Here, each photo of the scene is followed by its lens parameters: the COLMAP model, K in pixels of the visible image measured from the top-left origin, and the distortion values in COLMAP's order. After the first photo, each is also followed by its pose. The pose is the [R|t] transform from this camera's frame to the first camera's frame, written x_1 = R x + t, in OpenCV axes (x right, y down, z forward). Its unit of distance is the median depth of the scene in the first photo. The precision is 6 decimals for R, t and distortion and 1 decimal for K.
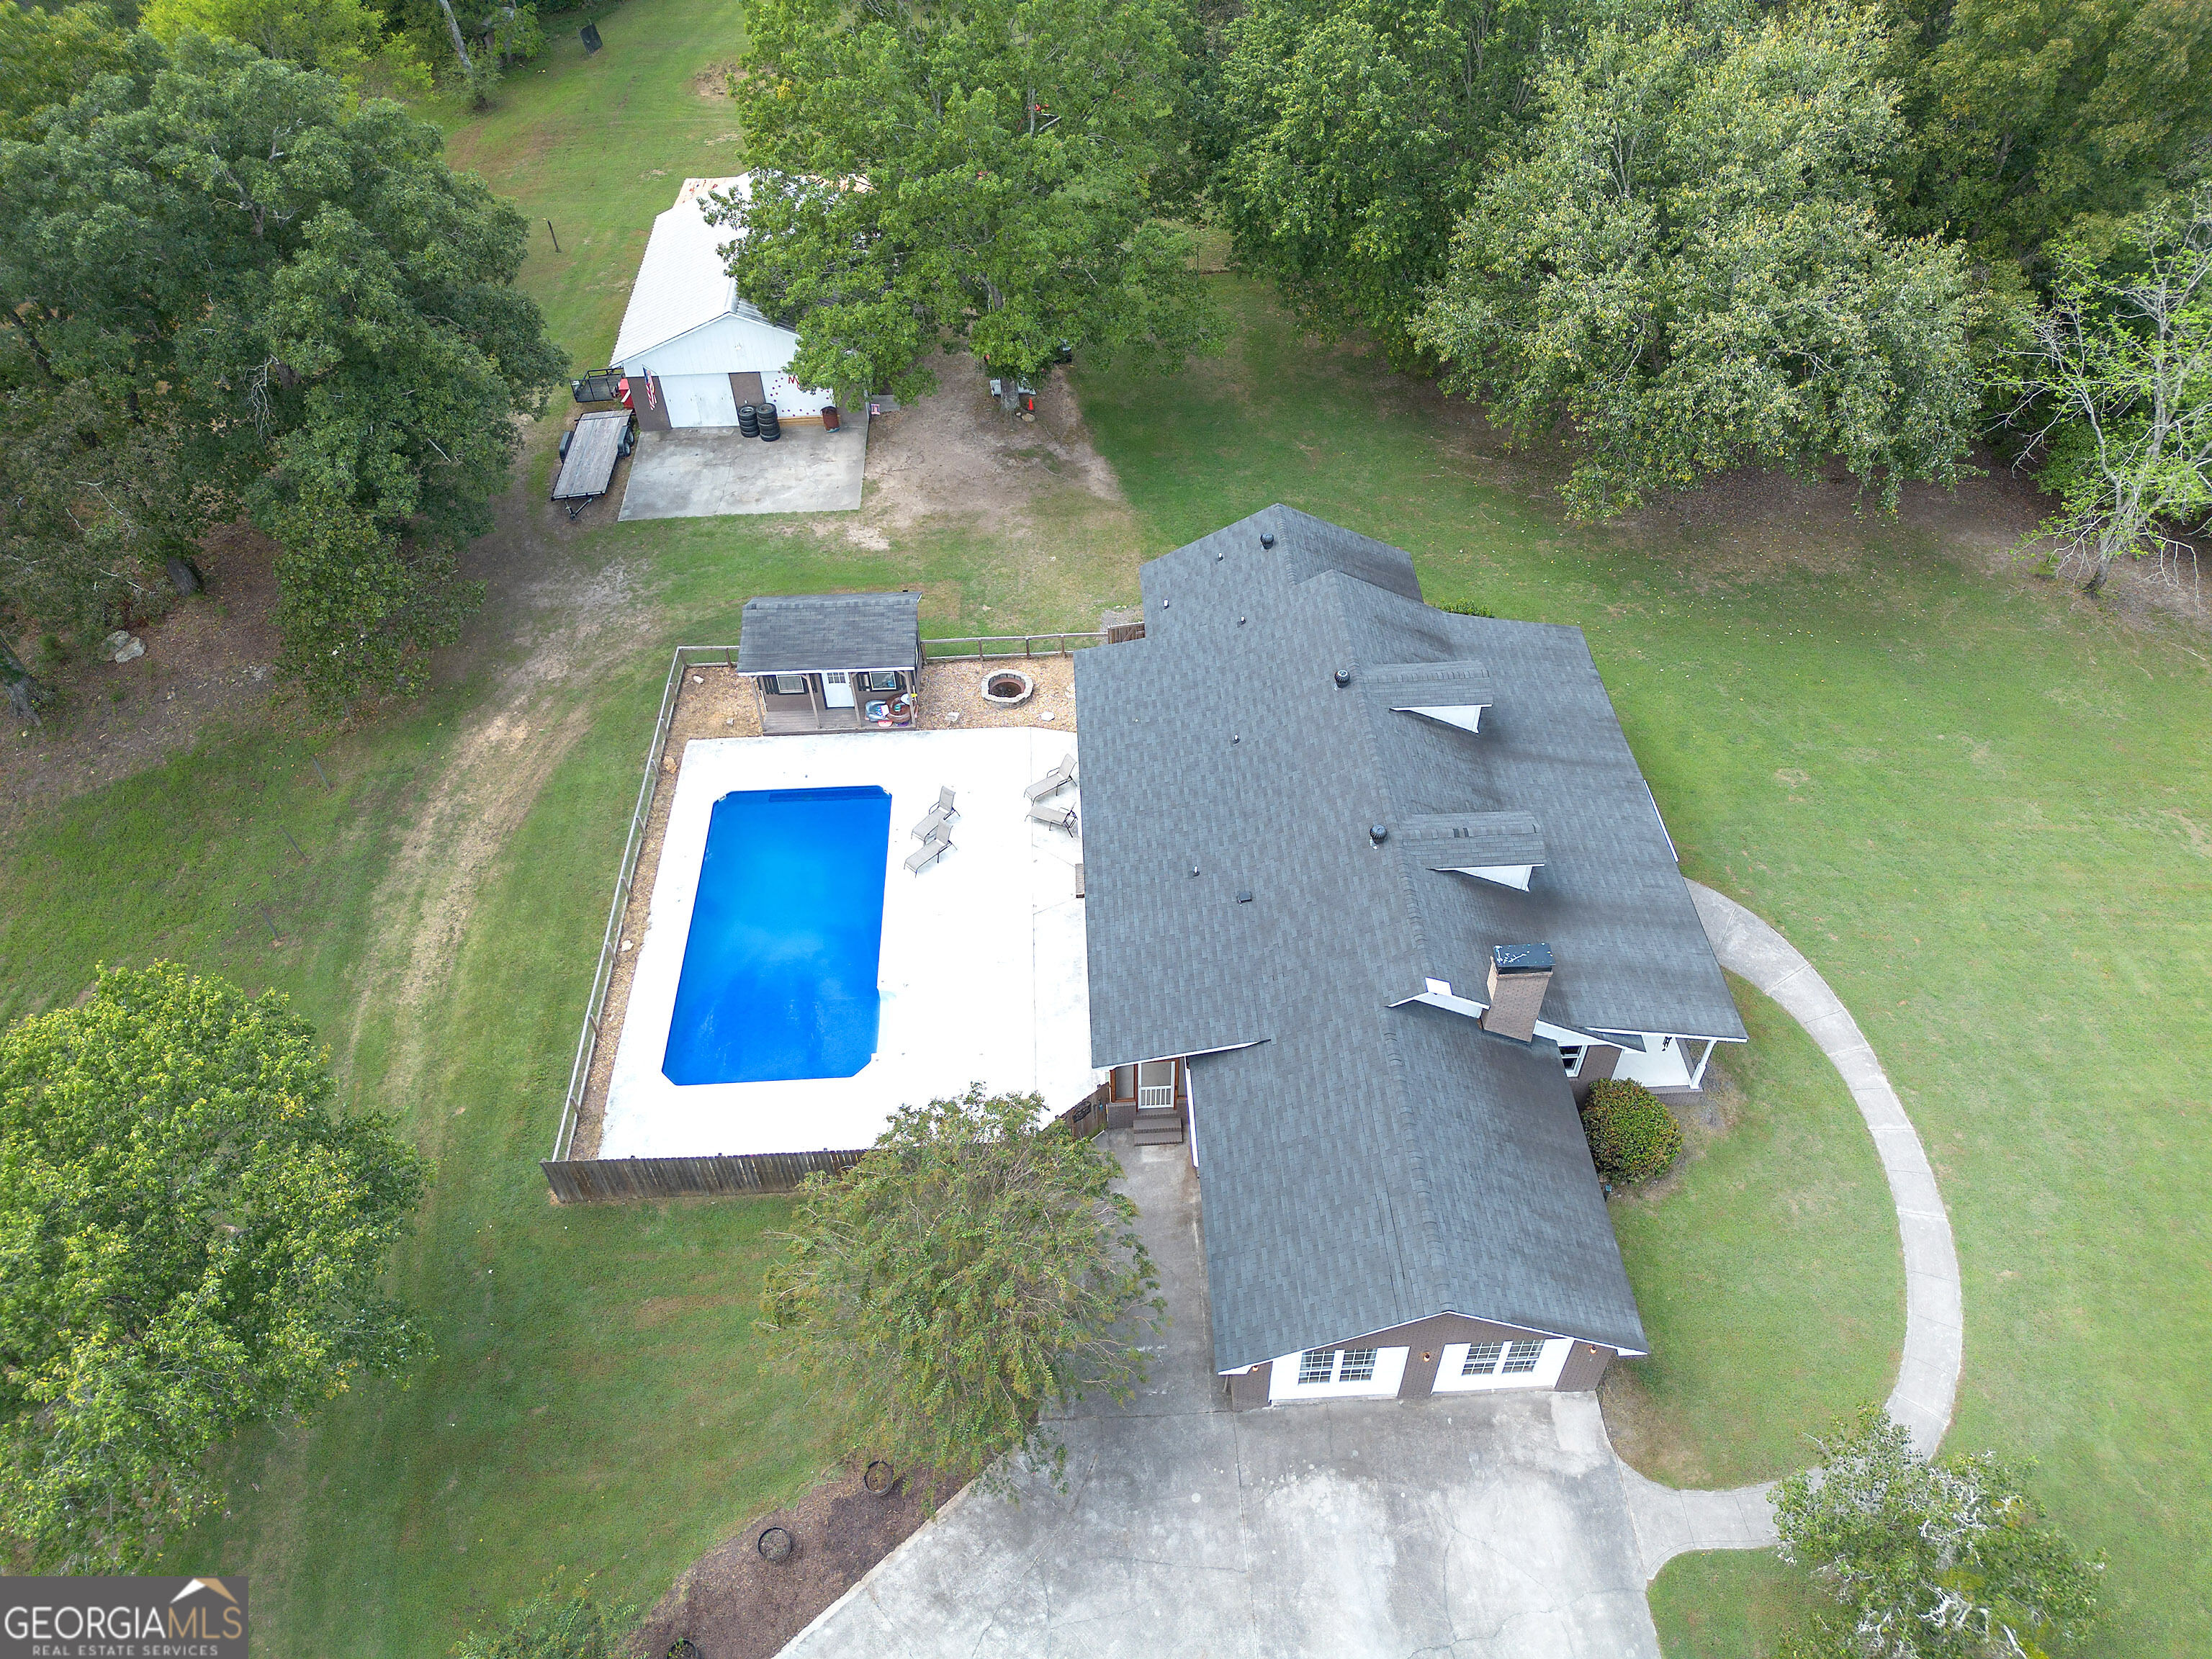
lens RADIAL K [[1579.8, 0, 1106.0], [0, 1579.8, 792.4], [0, 0, 1]] dist [0.073745, -0.052361]
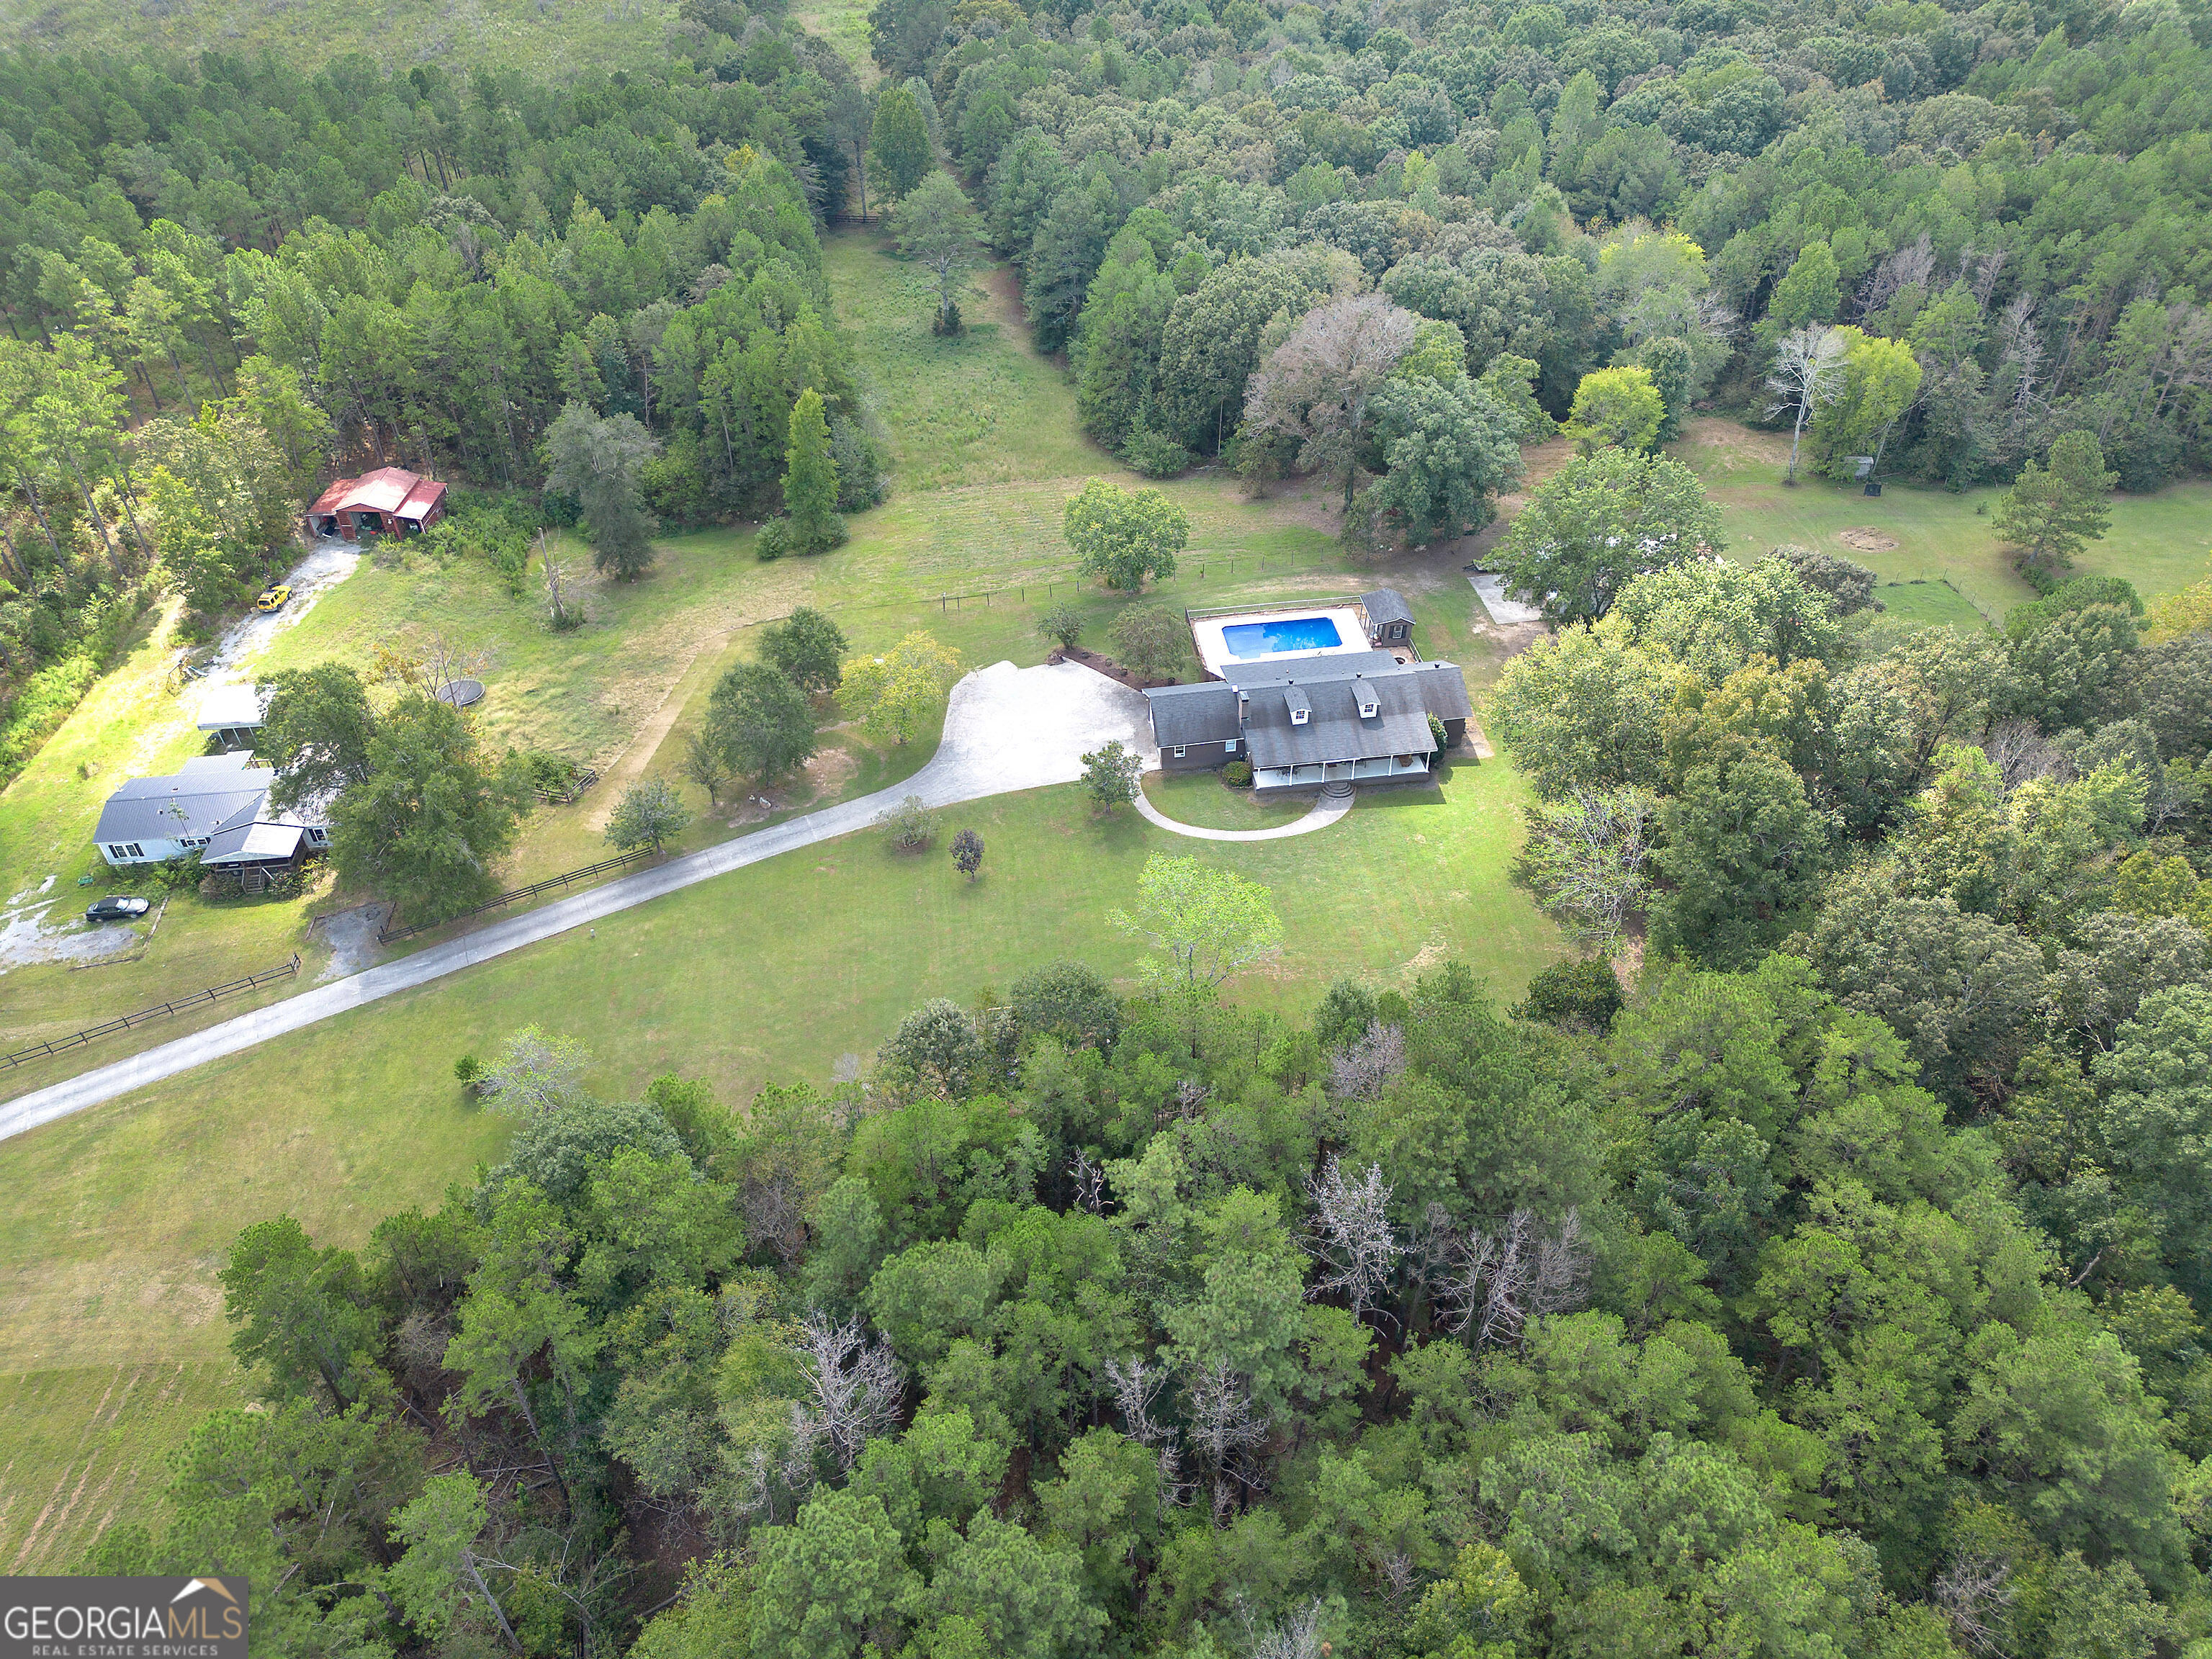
lens RADIAL K [[1563.9, 0, 1111.5], [0, 1563.9, 799.2], [0, 0, 1]] dist [0.083368, -0.063119]
pose [[0.094366, 0.635734, -0.766118, 2.415815], [-0.690396, 0.596226, 0.409717, -0.788212], [0.717251, 0.490262, 0.495172, -0.701082]]
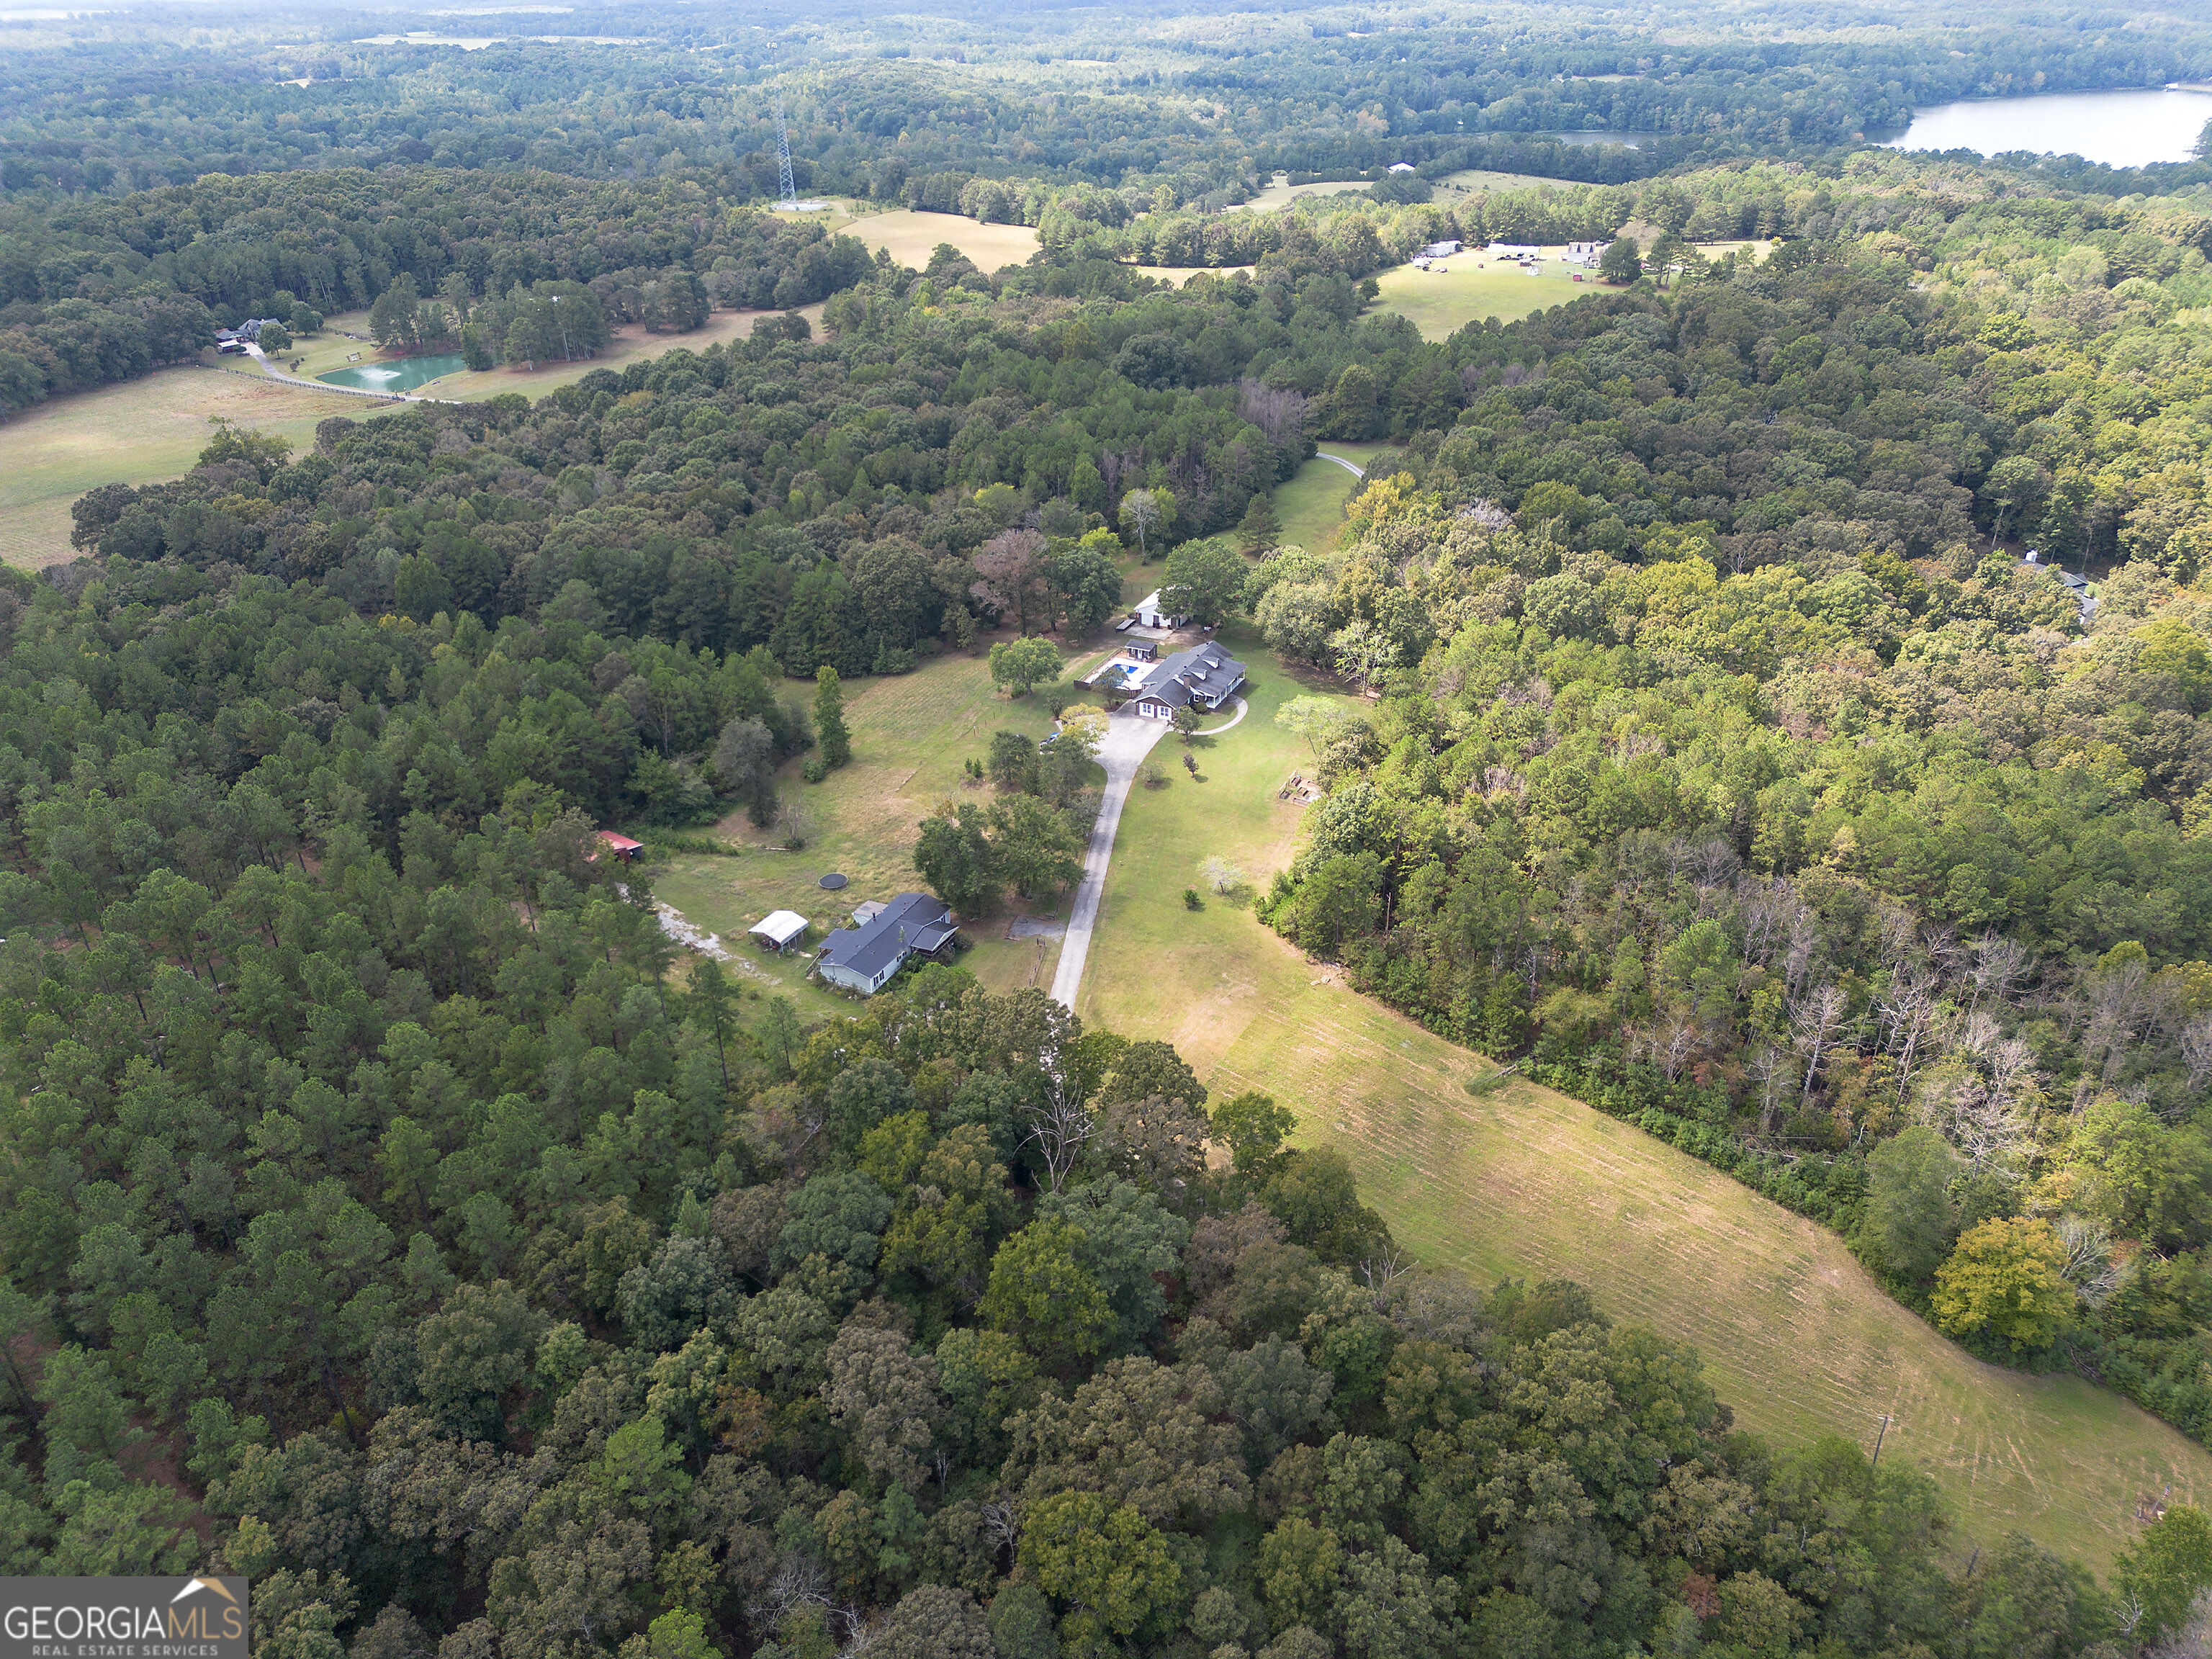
lens RADIAL K [[1563.9, 0, 1111.5], [0, 1563.9, 799.2], [0, 0, 1]] dist [0.083368, -0.063119]
pose [[0.882096, 0.222645, -0.415132, 2.507583], [-0.330769, 0.920208, -0.209308, 1.855791], [0.335407, 0.321942, 0.885356, -4.451482]]
